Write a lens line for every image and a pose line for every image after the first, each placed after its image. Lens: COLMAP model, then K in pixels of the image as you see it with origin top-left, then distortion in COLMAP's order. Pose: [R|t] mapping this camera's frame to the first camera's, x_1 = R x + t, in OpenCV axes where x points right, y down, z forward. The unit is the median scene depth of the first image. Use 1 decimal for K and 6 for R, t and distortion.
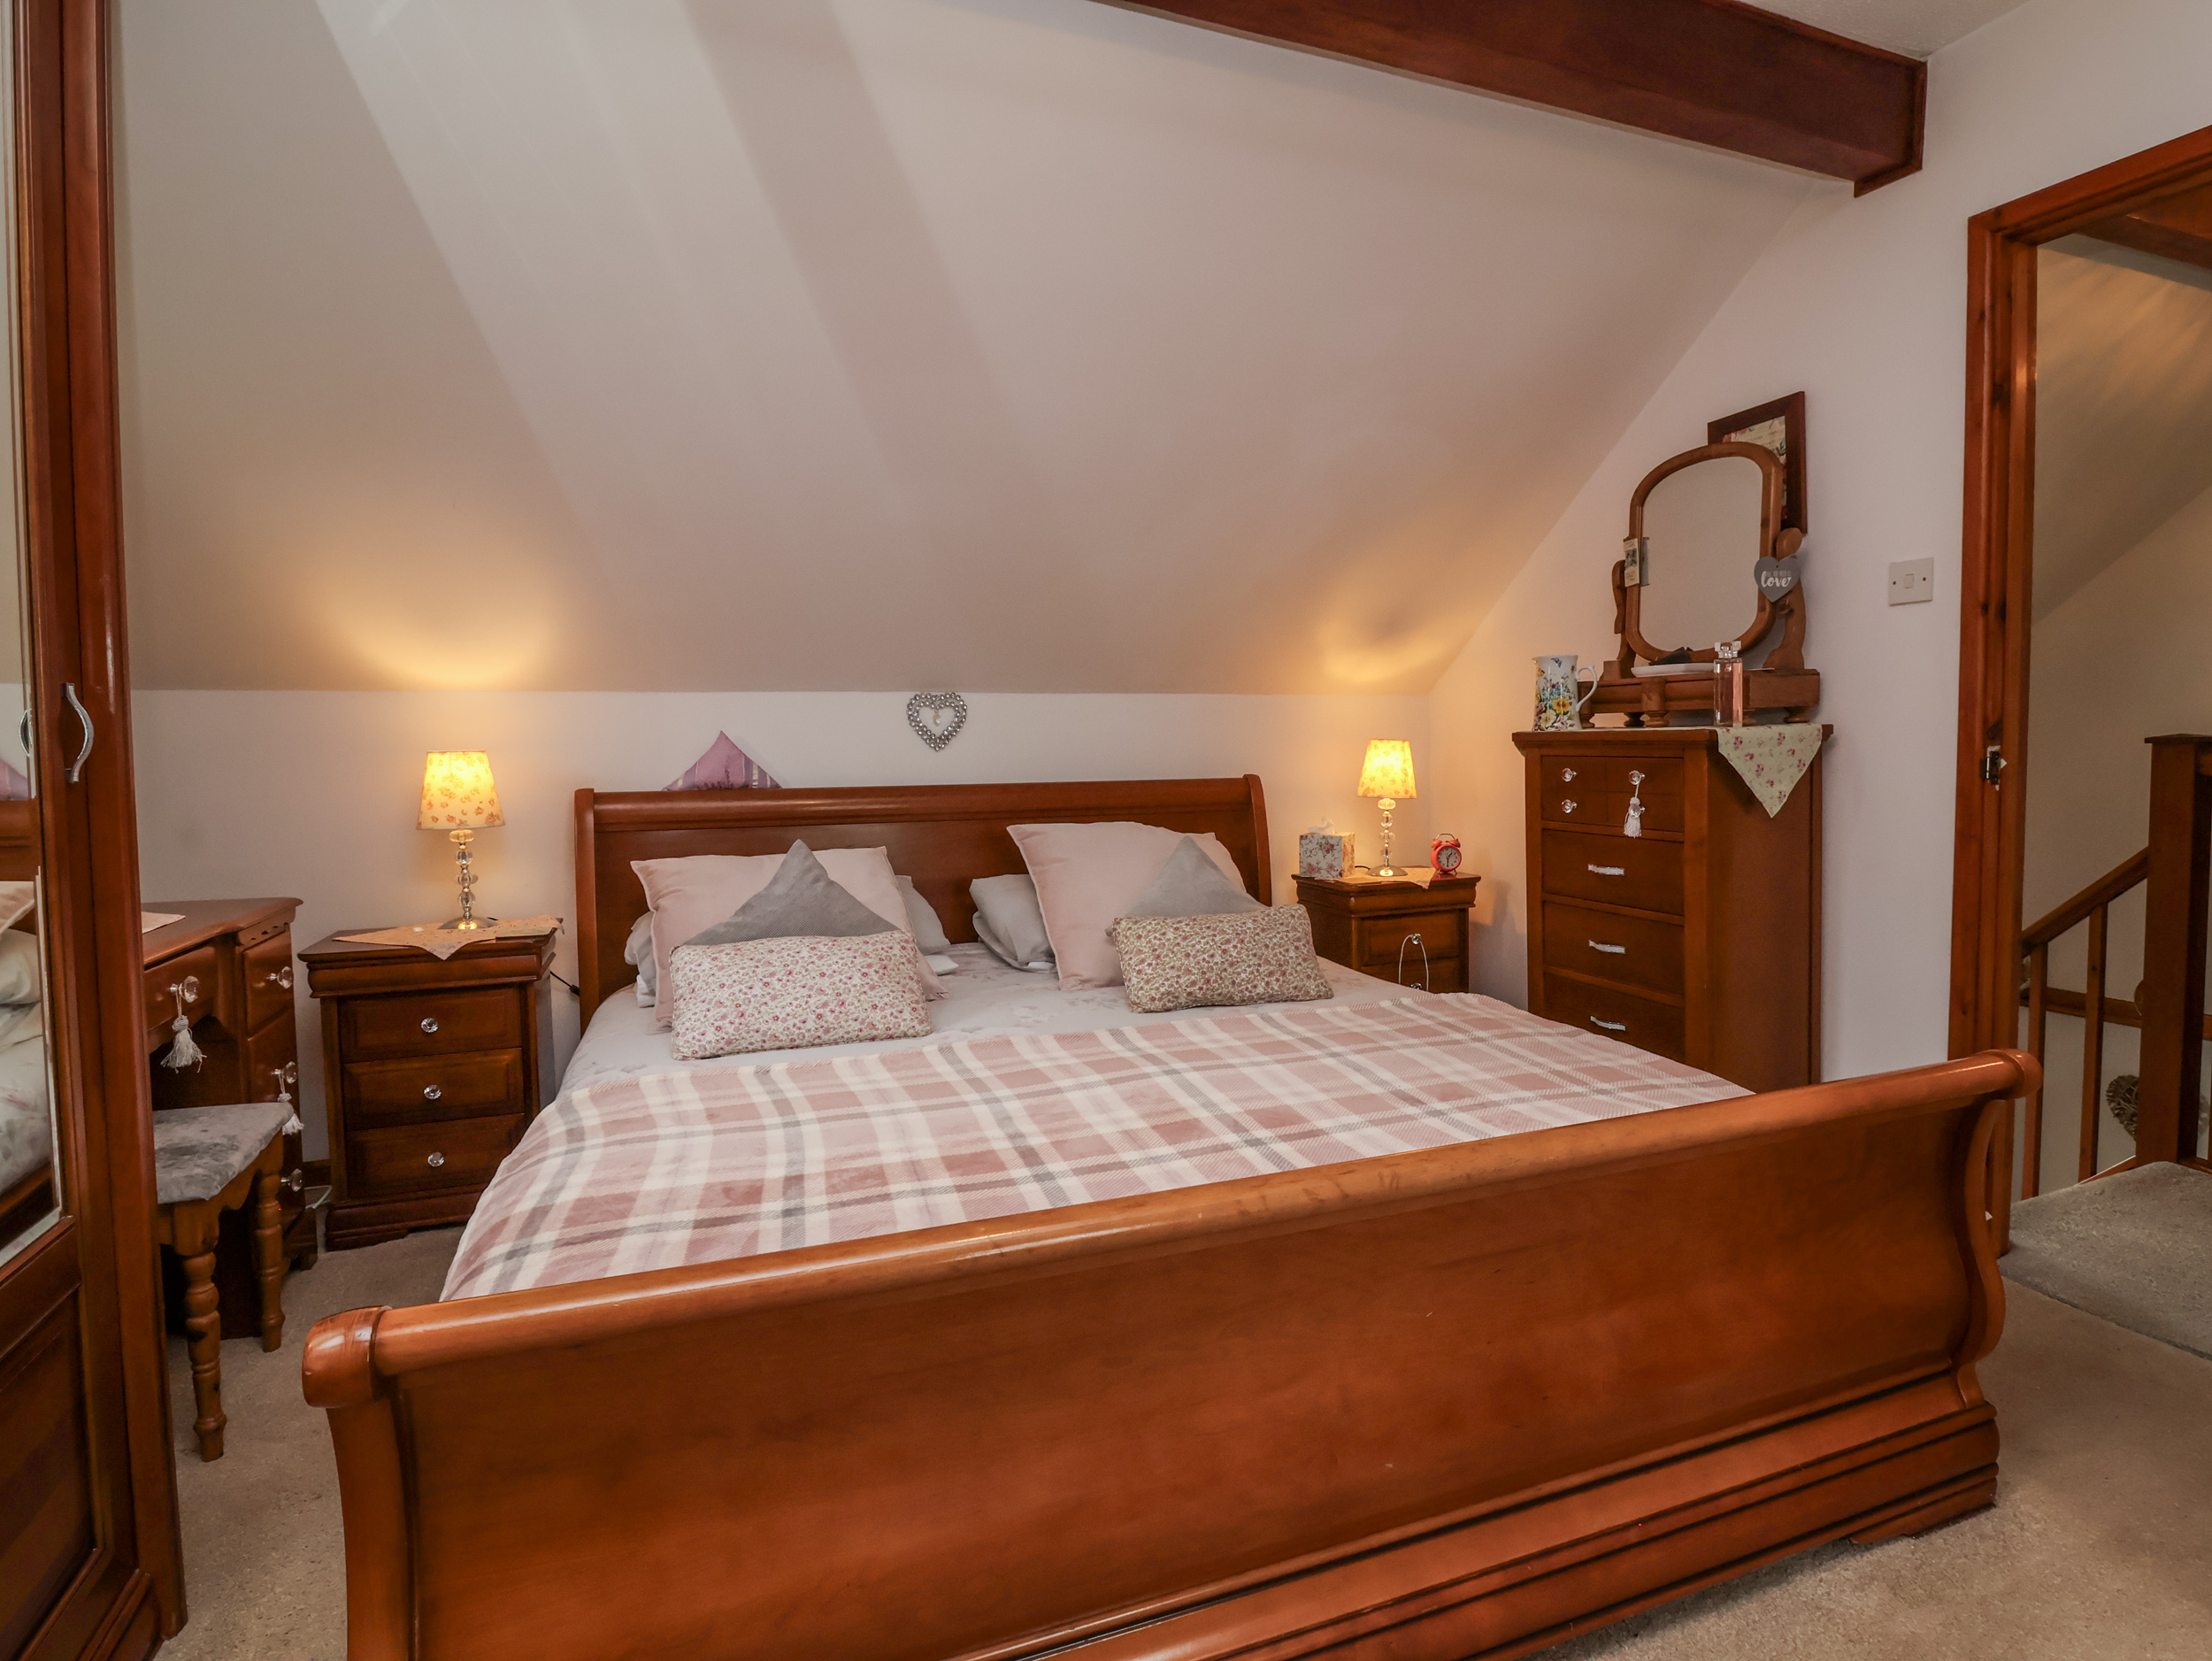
lens RADIAL K [[1144.1, 0, 1105.3], [0, 1144.1, 839.2], [0, 0, 1]] dist [0.001221, -0.014606]
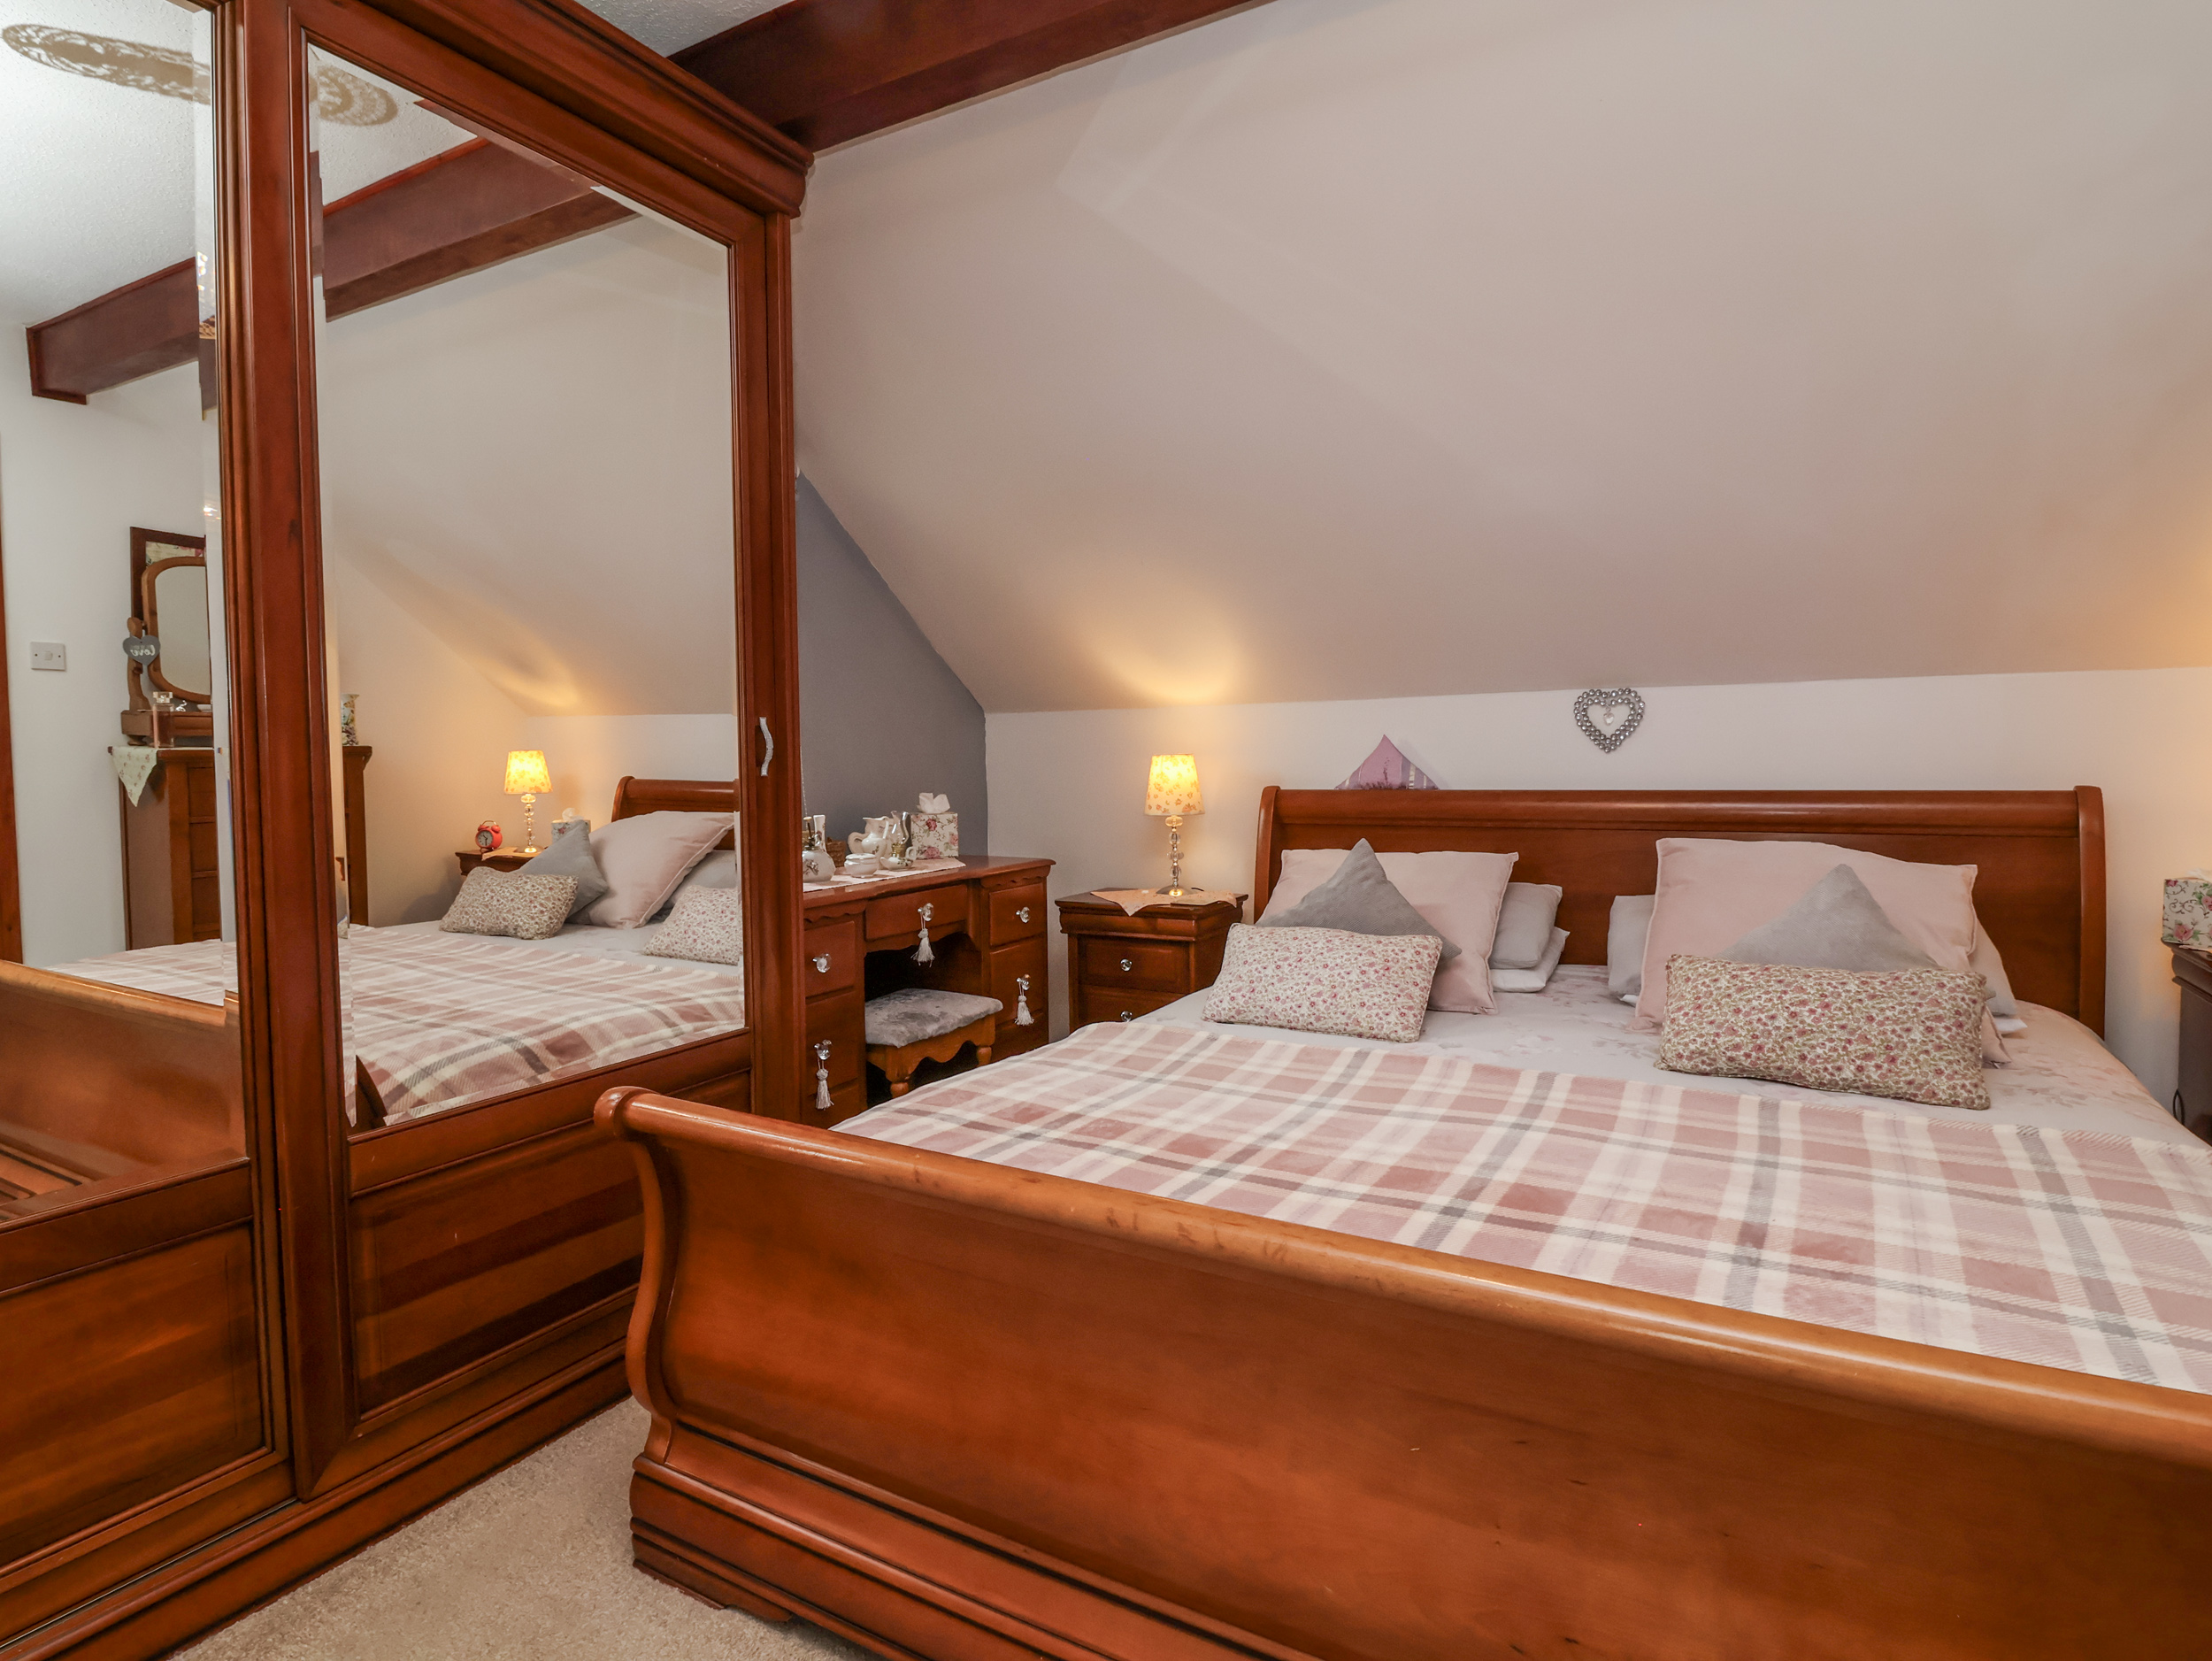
lens RADIAL K [[1144.1, 0, 1132.3], [0, 1144.1, 790.1], [0, 0, 1]] dist [0.001221, -0.014606]
pose [[0.641390, 0.022611, -0.766882, 0.412410], [-0.055724, 0.998299, -0.017171, -0.014038], [0.765189, 0.053747, 0.641558, 0.166707]]
